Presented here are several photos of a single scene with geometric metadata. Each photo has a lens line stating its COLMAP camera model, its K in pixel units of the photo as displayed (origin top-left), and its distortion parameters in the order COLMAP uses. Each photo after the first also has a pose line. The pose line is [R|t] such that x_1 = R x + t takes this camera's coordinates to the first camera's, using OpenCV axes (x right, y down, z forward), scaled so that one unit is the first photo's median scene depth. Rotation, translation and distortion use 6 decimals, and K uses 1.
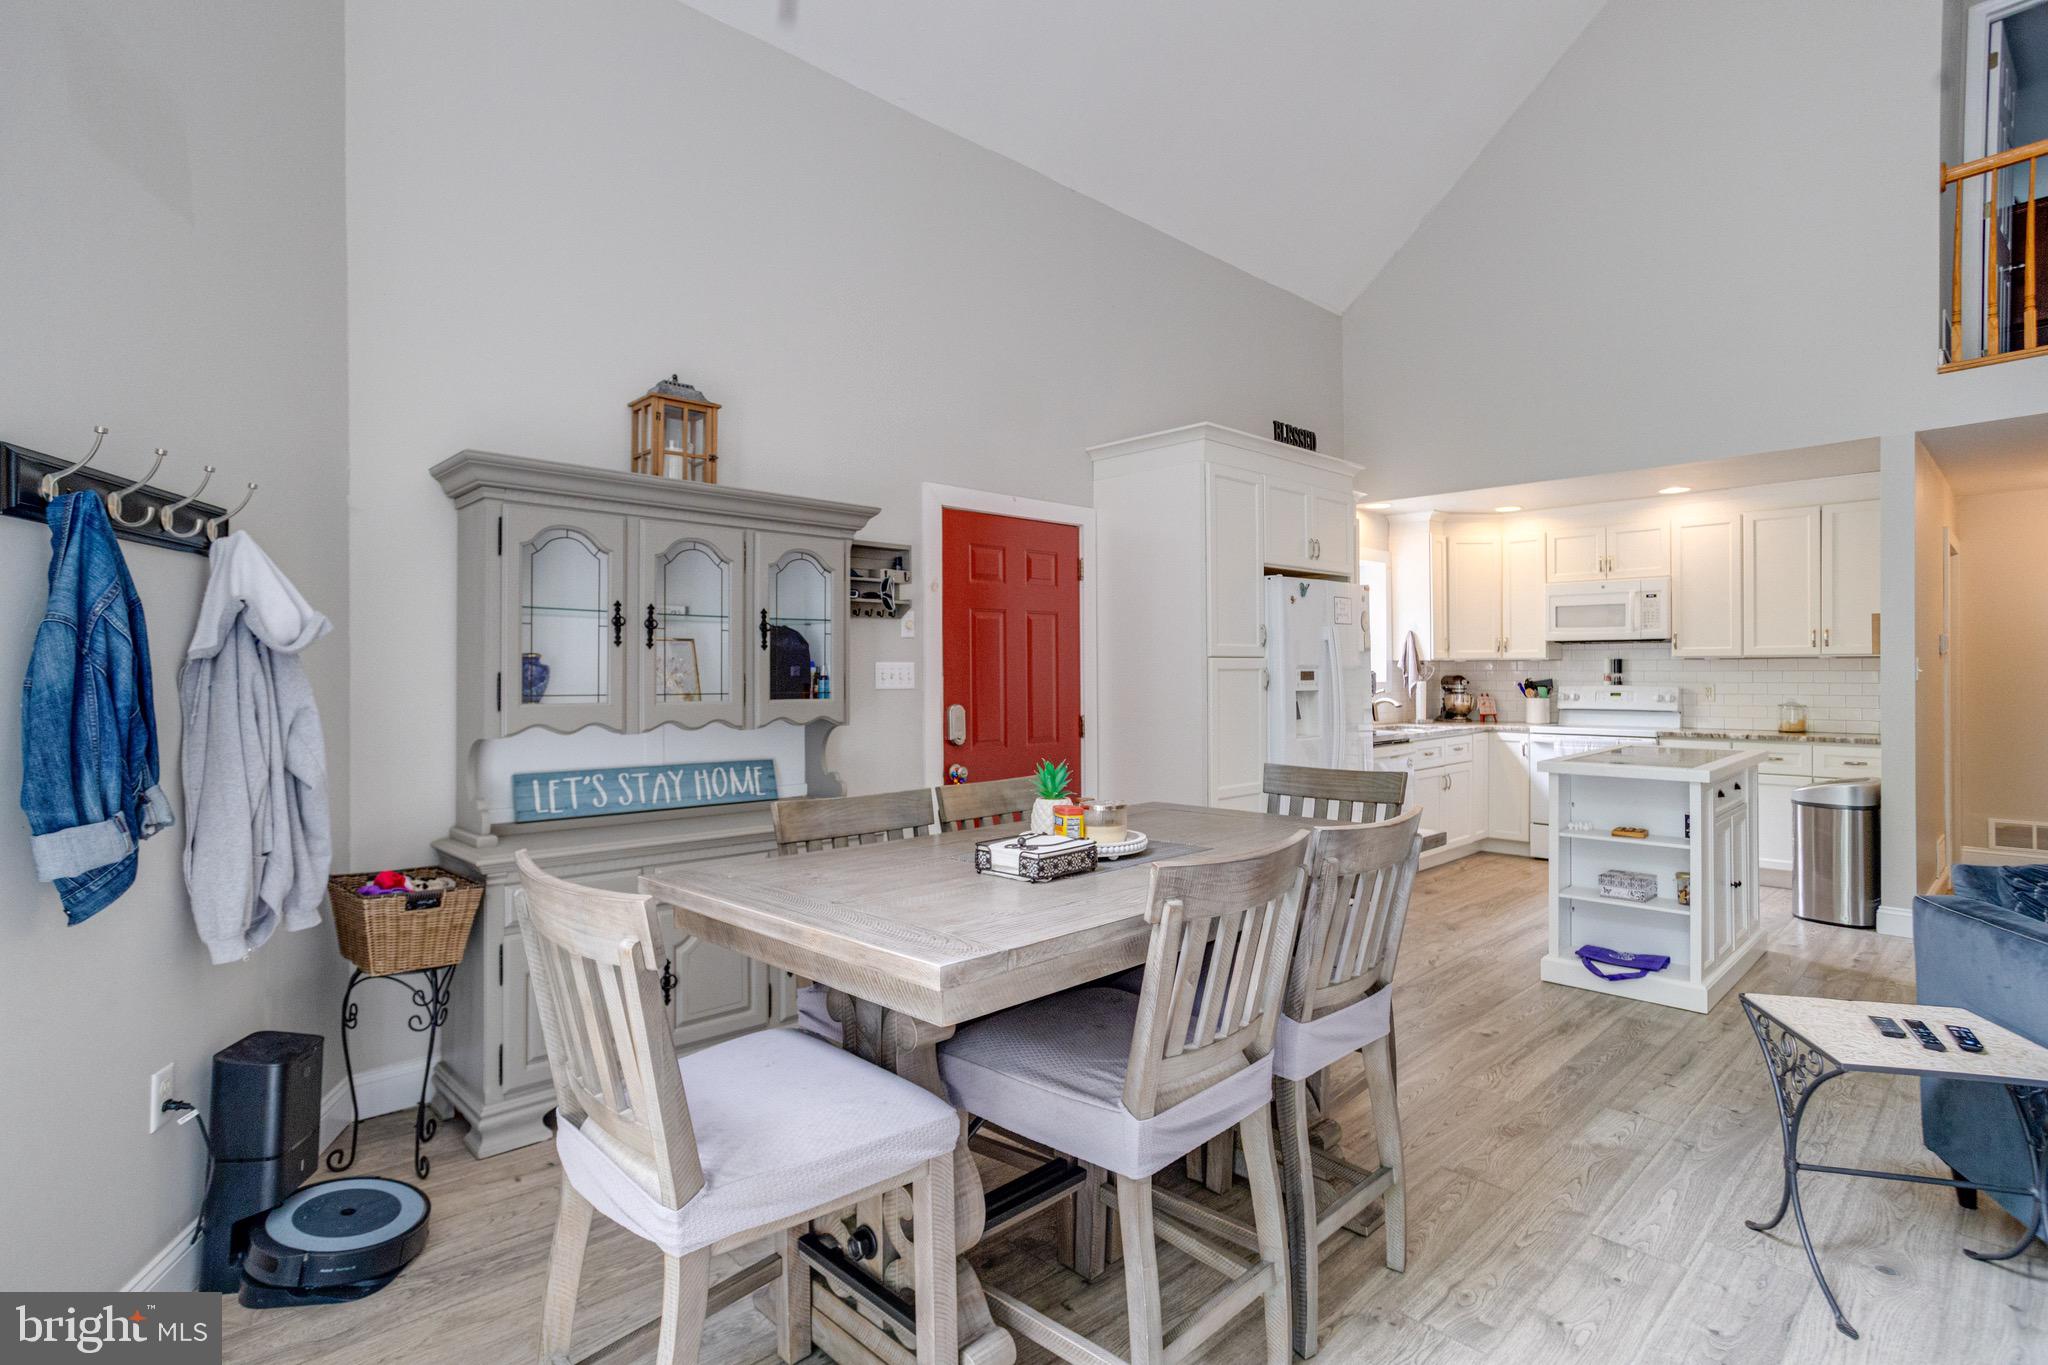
lens RADIAL K [[1002.9, 0, 1007.8], [0, 1002.9, 665.9], [0, 0, 1]] dist [-0.039079, 0.033883]
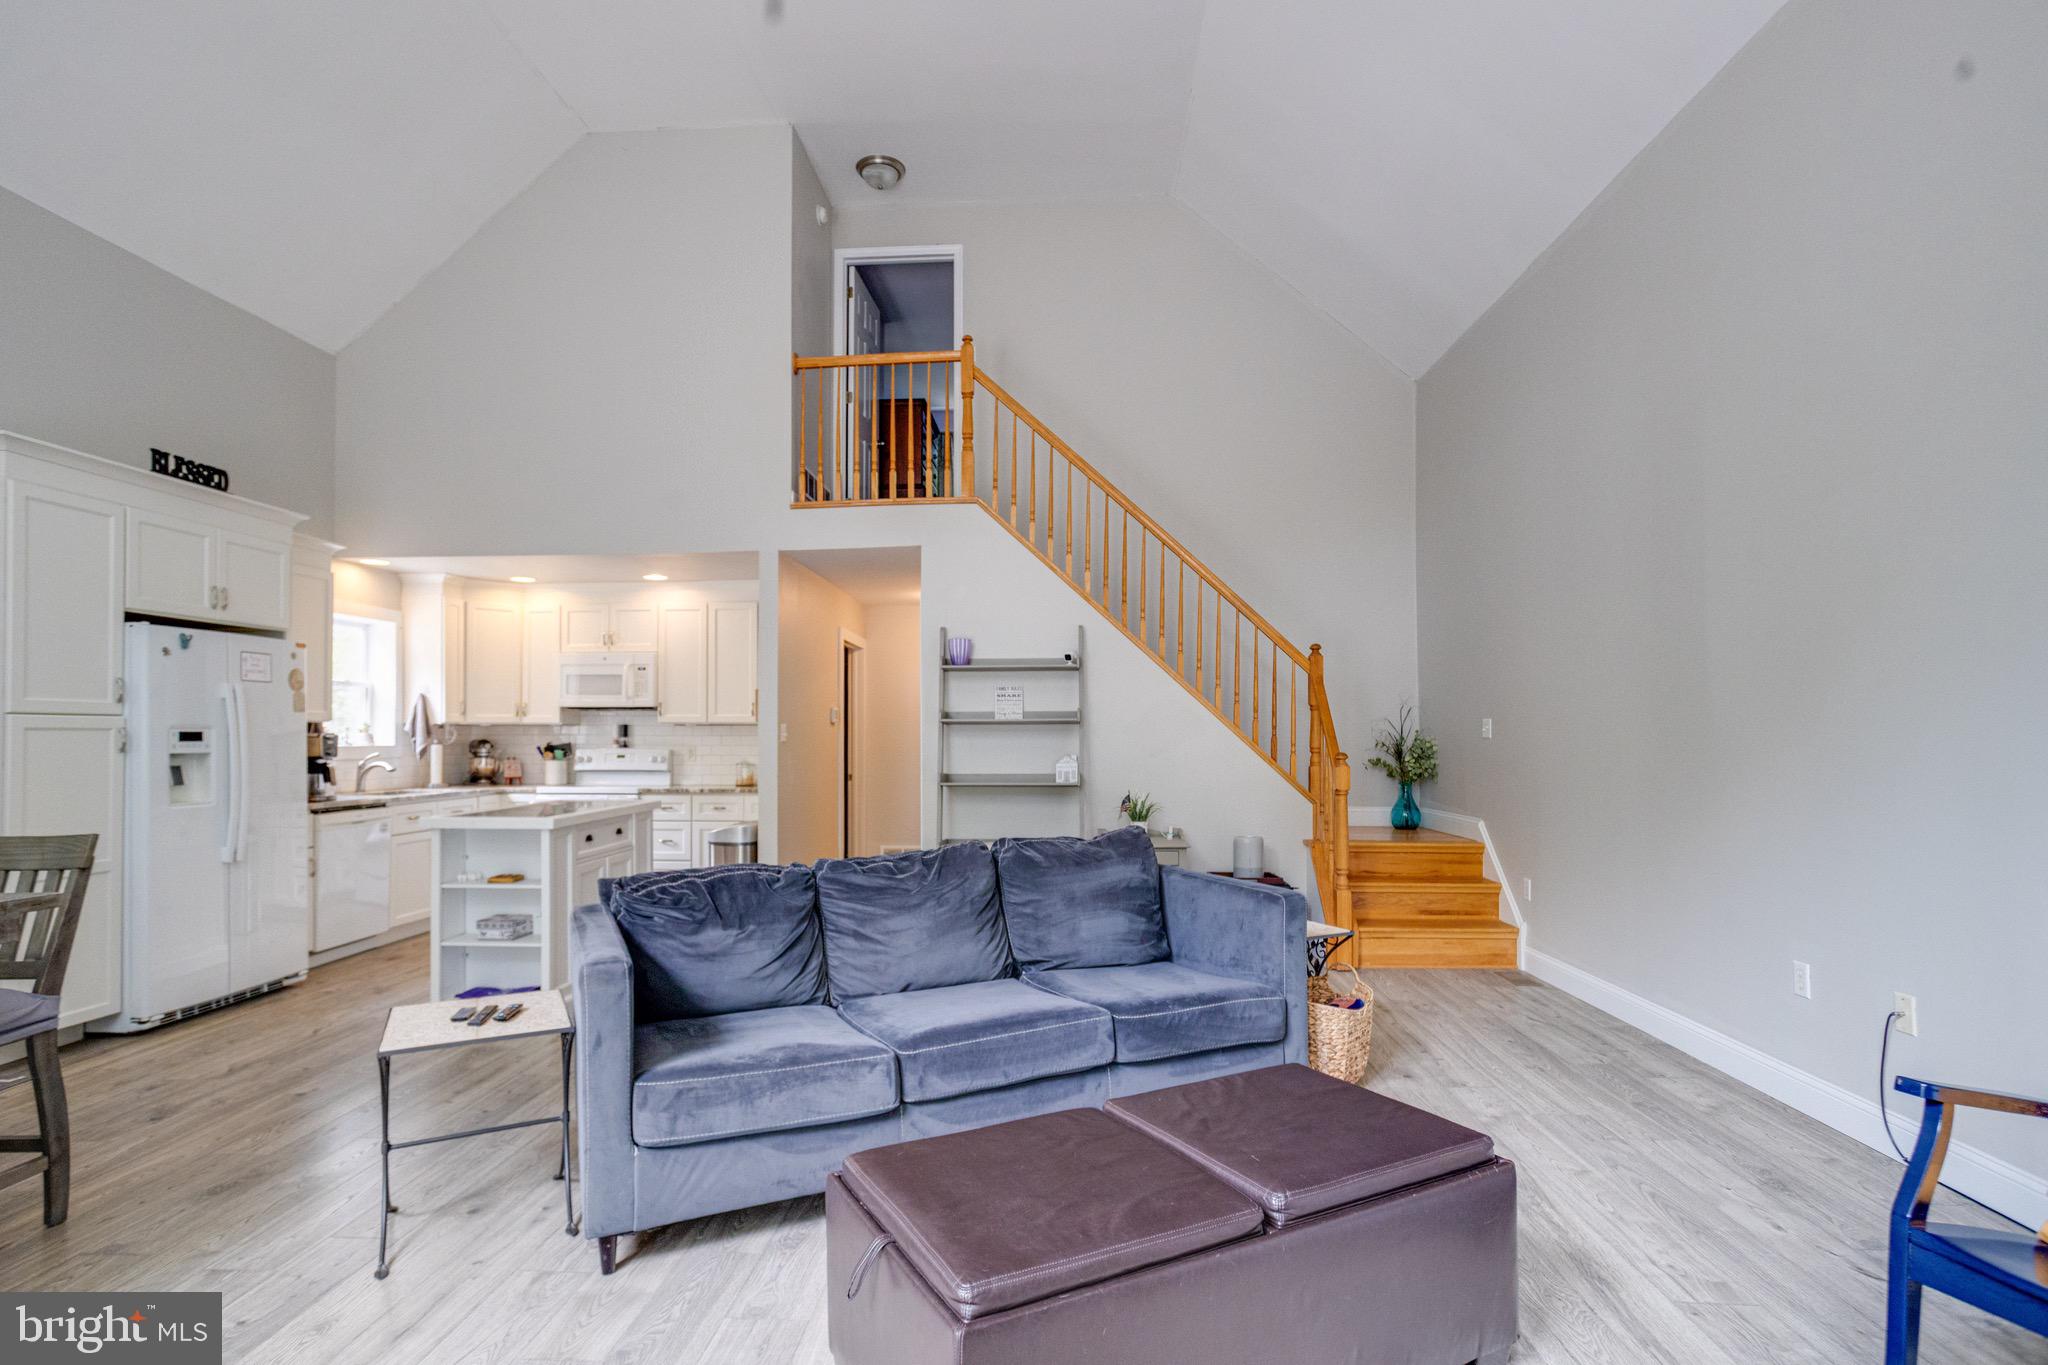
lens RADIAL K [[1014.8, 0, 999.0], [0, 1014.8, 720.0], [0, 0, 1]] dist [-0.043482, 0.040209]
pose [[0.735816, 0.014505, 0.677026, 0.185314], [-0.004945, 0.999859, -0.016047, 0.004665], [-0.677163, 0.008460, 0.735784, -0.132459]]
